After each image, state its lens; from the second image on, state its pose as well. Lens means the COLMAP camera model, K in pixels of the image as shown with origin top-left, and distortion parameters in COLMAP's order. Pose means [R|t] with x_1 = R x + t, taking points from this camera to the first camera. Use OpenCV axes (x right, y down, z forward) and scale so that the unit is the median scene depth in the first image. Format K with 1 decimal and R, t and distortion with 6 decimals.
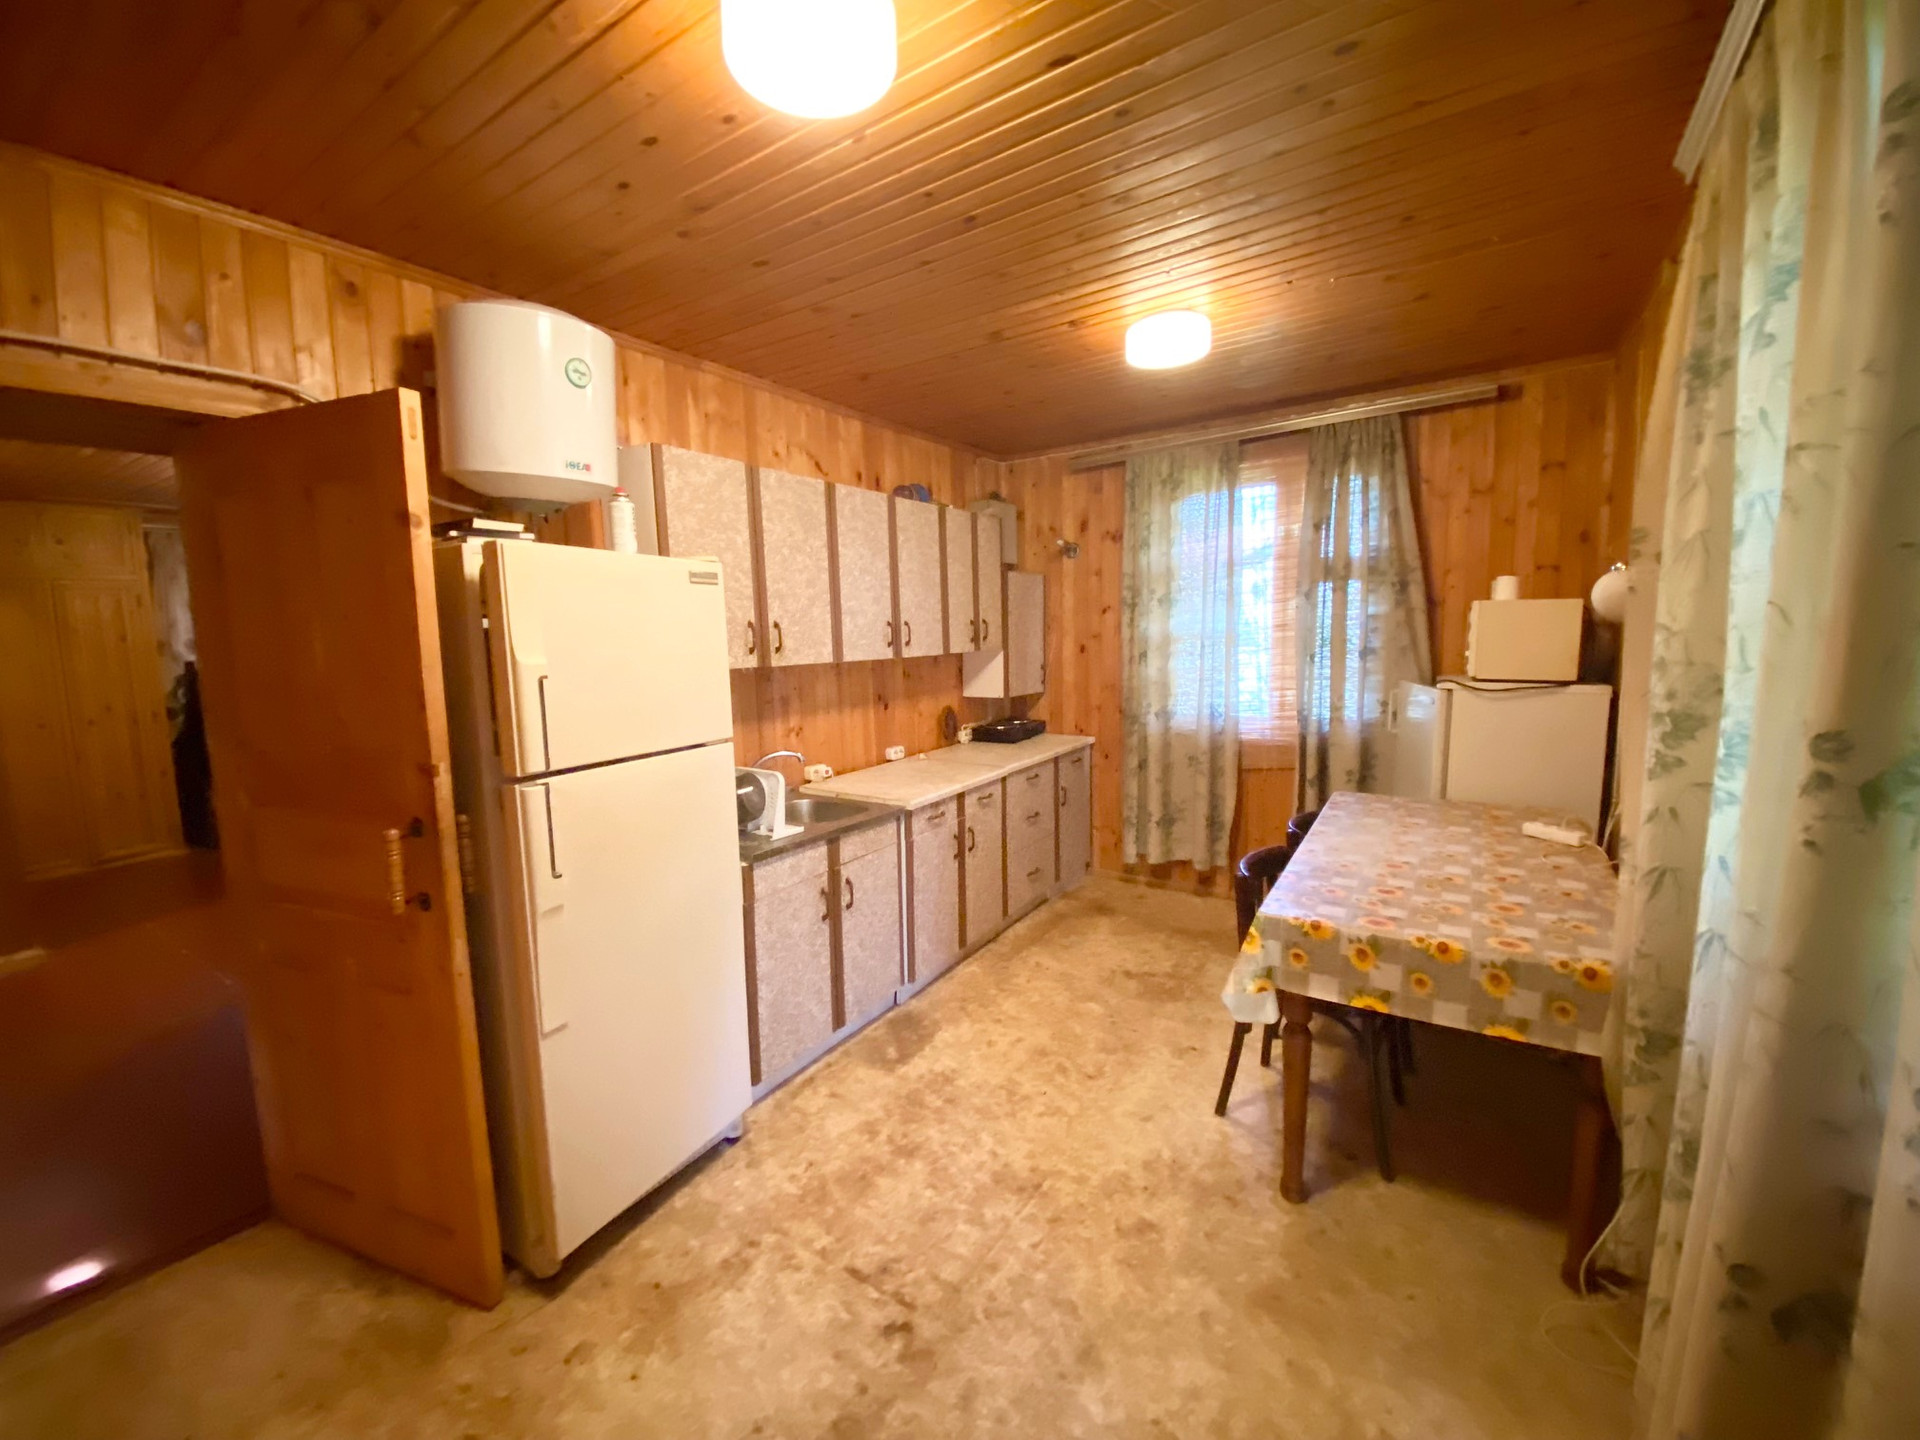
lens RADIAL K [[782.5, 0, 950.0], [0, 782.5, 717.4], [0, 0, 1]] dist [0.000848, 0.000007]
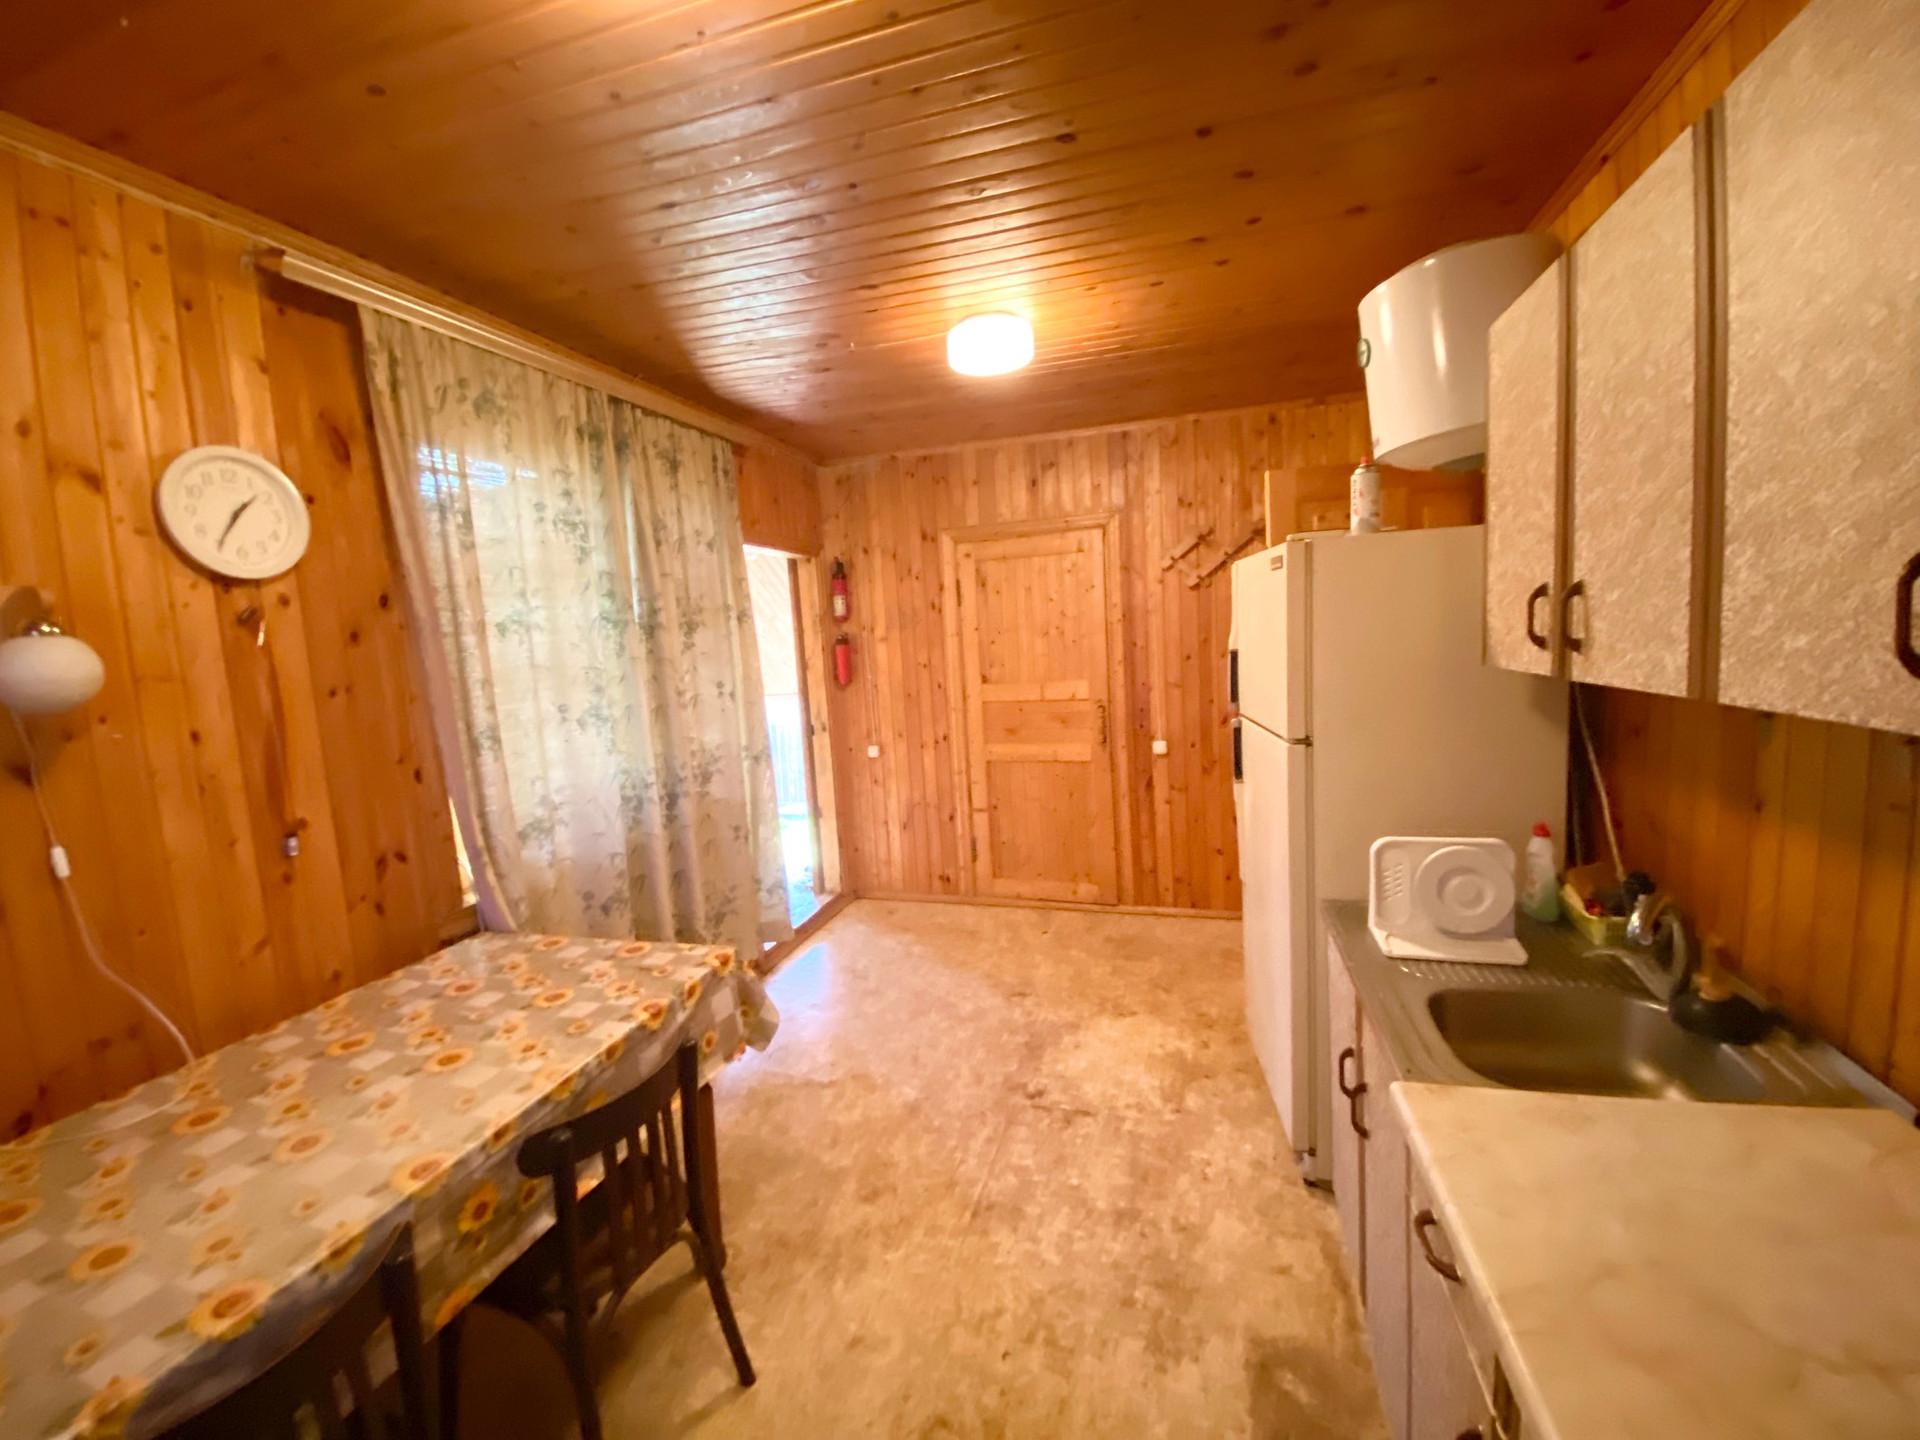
lens RADIAL K [[782.5, 0, 962.0], [0, 782.5, 714.2], [0, 0, 1]] dist [0.000848, 0.000007]
pose [[-0.952657, 0.114139, -0.281811, 0.324295], [0.054446, 0.975923, 0.211212, -0.213226], [0.299133, 0.185869, -0.935934, 1.752115]]
